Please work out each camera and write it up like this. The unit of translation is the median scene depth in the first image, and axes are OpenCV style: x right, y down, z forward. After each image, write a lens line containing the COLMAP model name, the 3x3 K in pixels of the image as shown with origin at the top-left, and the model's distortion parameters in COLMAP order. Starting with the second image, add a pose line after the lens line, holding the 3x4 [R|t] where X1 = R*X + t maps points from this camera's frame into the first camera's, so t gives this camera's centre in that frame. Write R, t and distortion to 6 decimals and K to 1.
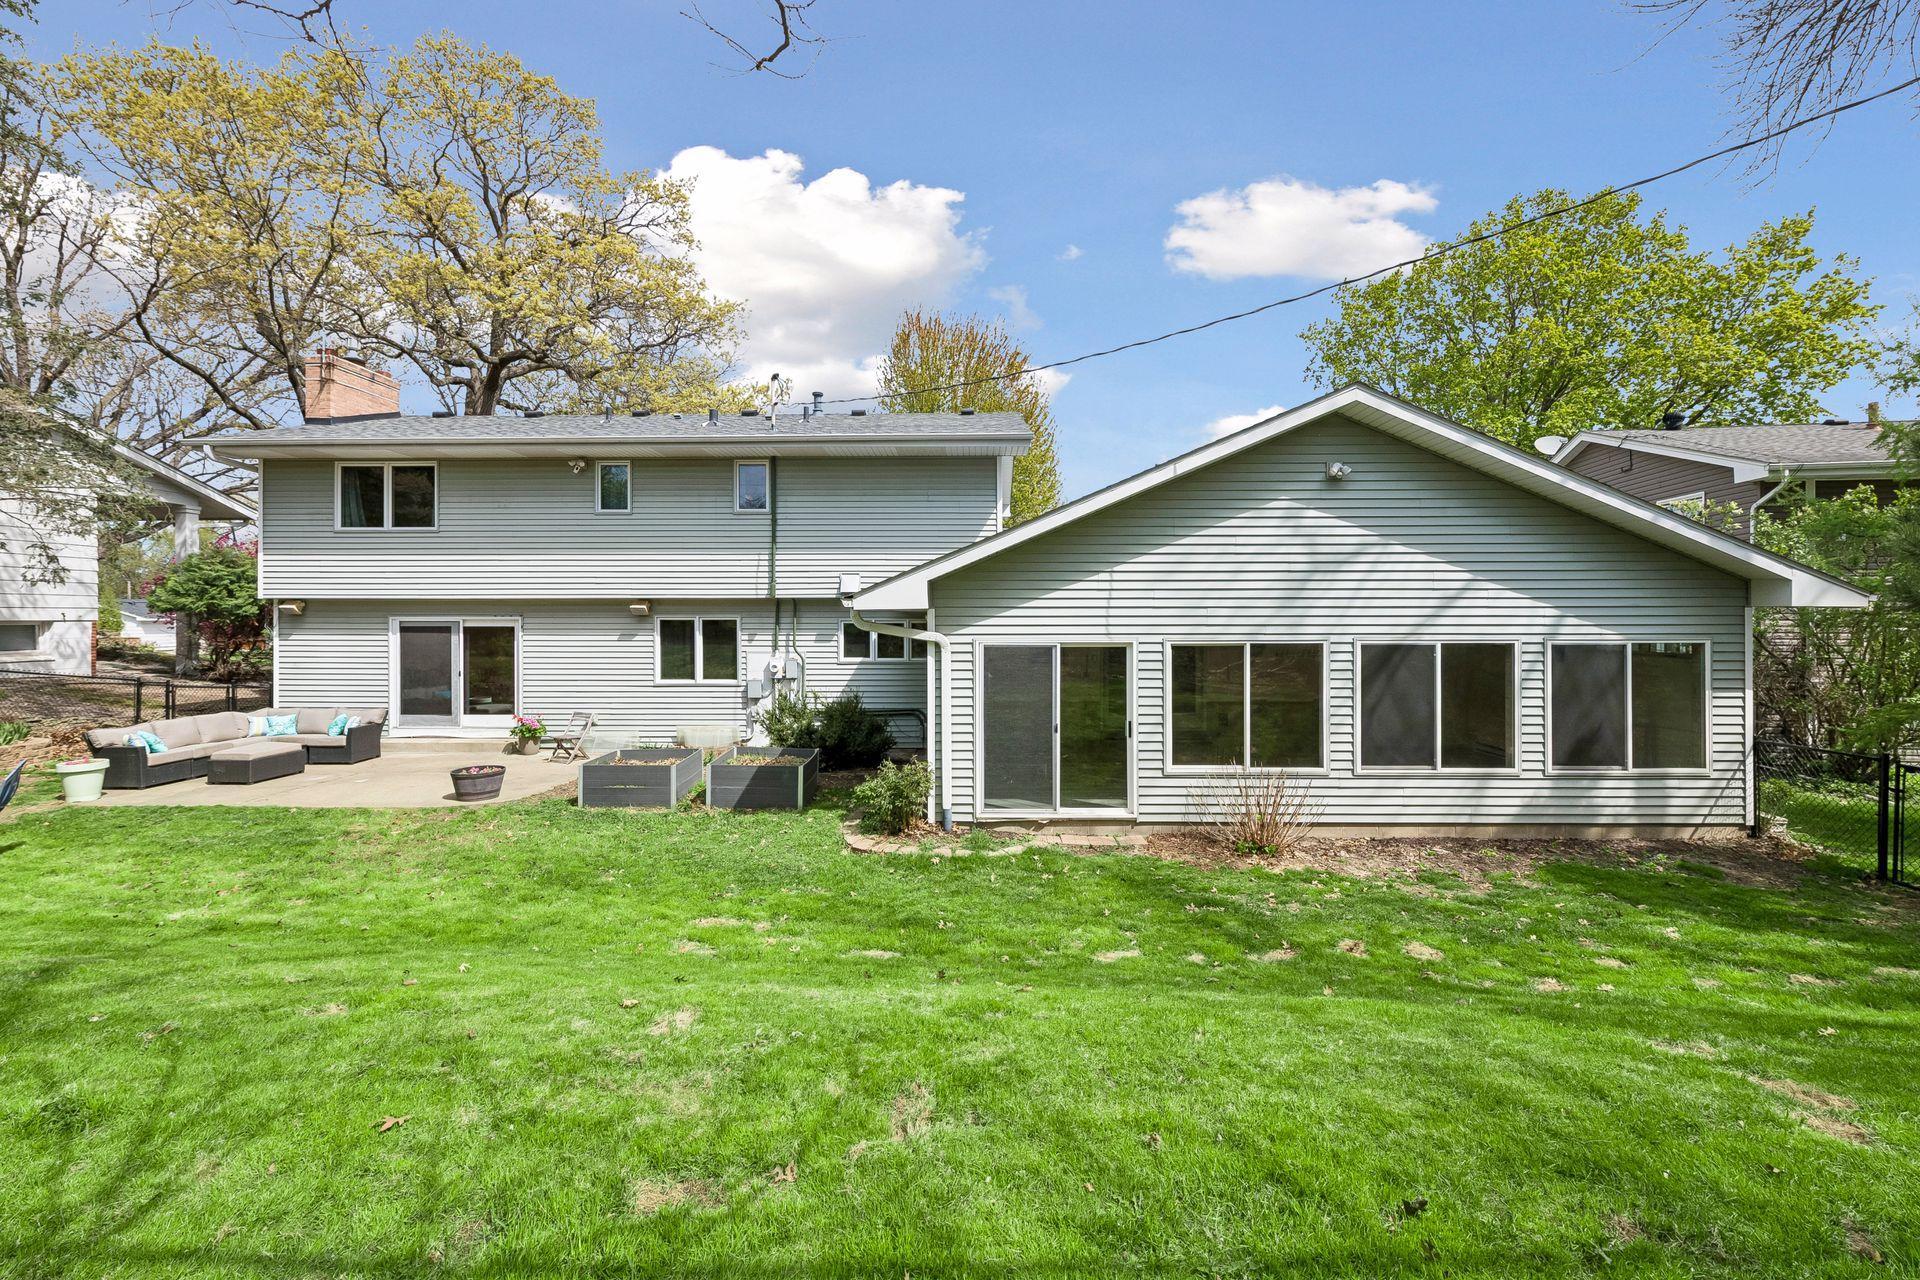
lens RADIAL K [[794.4, 0, 960.1], [0, 794.4, 619.6], [0, 0, 1]] dist [-0.000071, -0.000029]
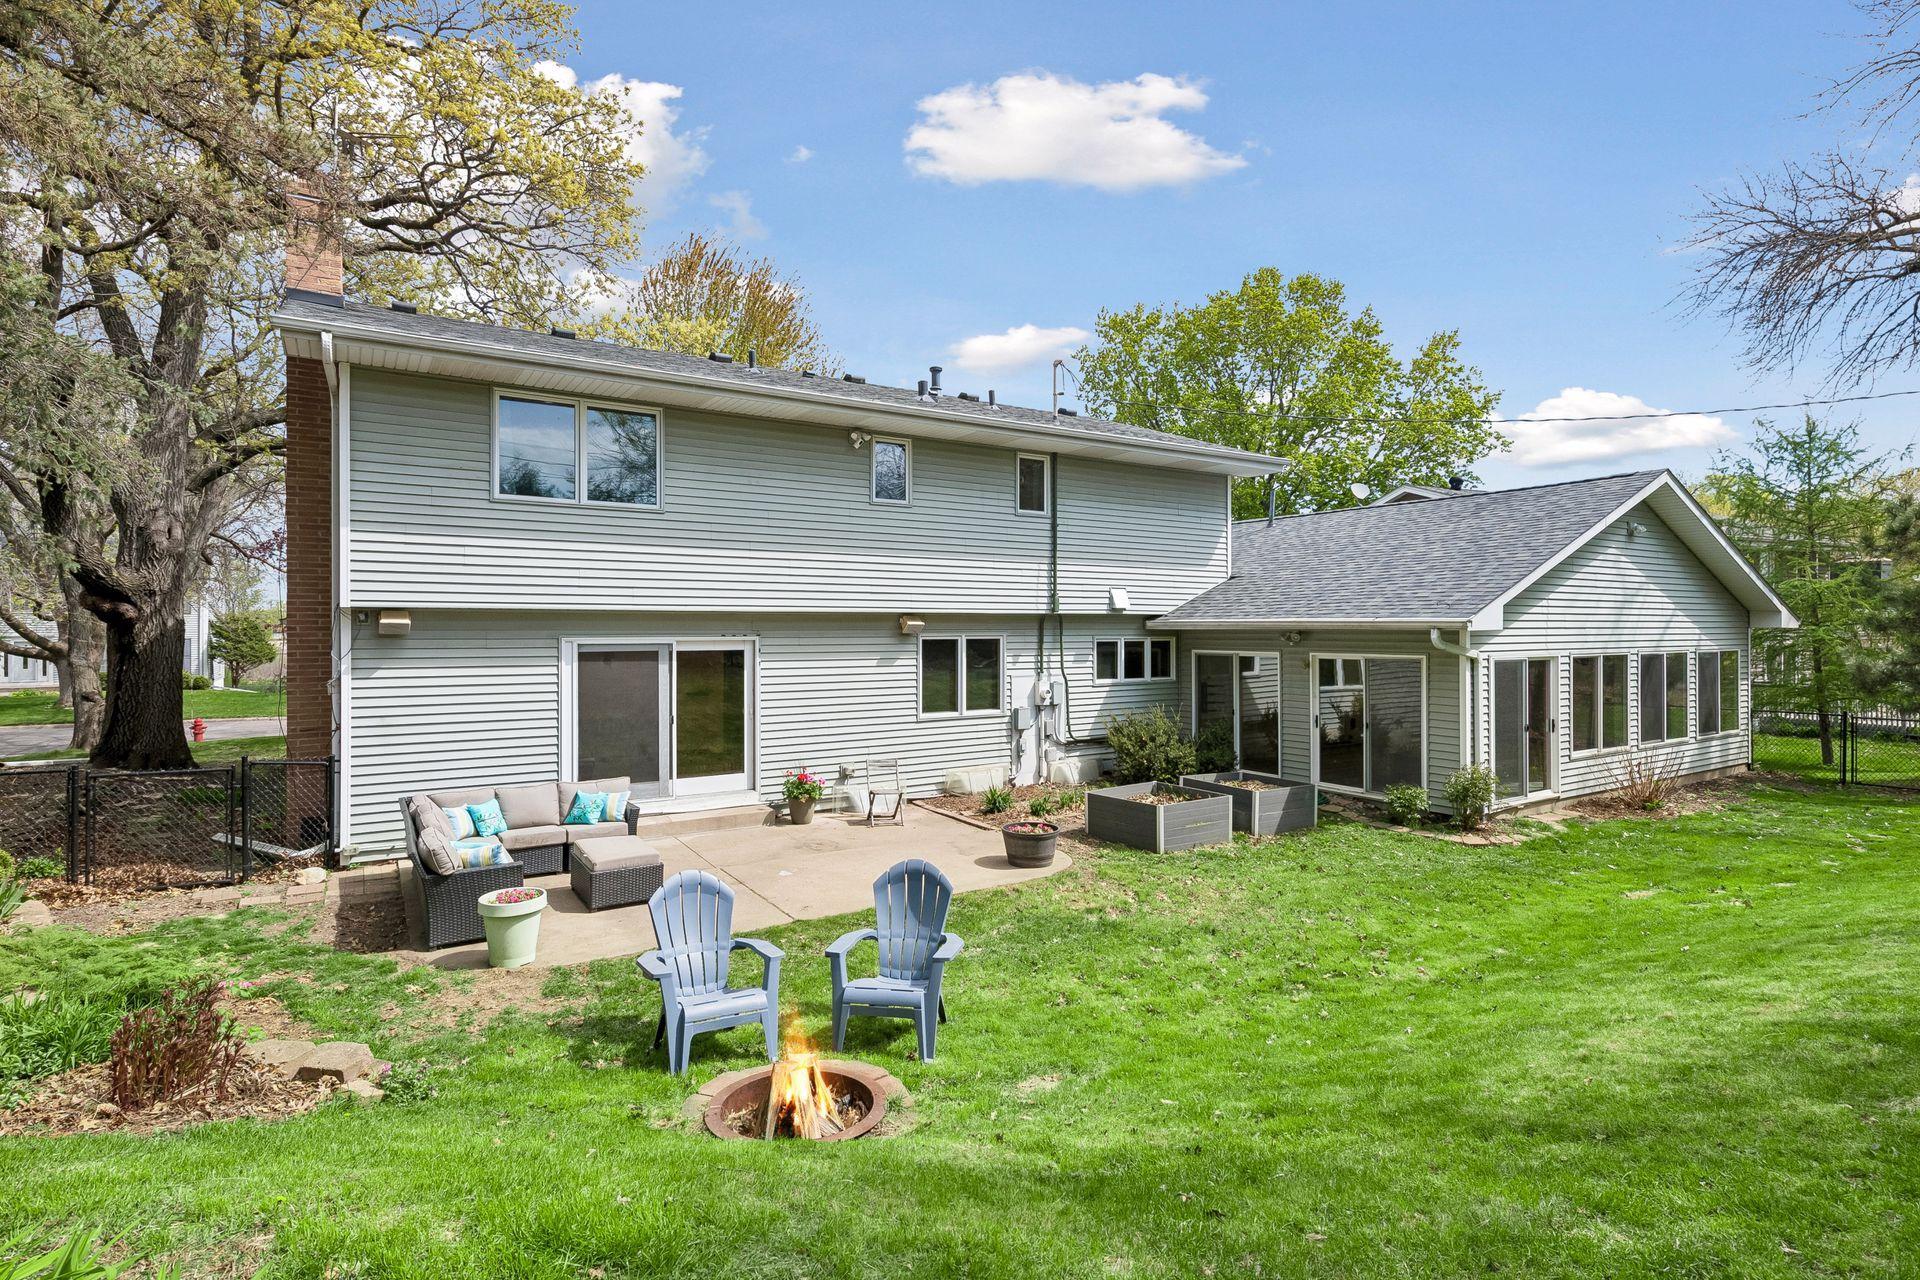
lens RADIAL K [[965.5, 0, 962.7], [0, 965.5, 626.1], [0, 0, 1]] dist [0.003735, 0.000247]
pose [[0.826433, 0.000414, 0.563034, -0.897592], [0.001852, 0.999992, -0.003454, -0.009584], [-0.563031, 0.003897, 0.826426, 0.169059]]
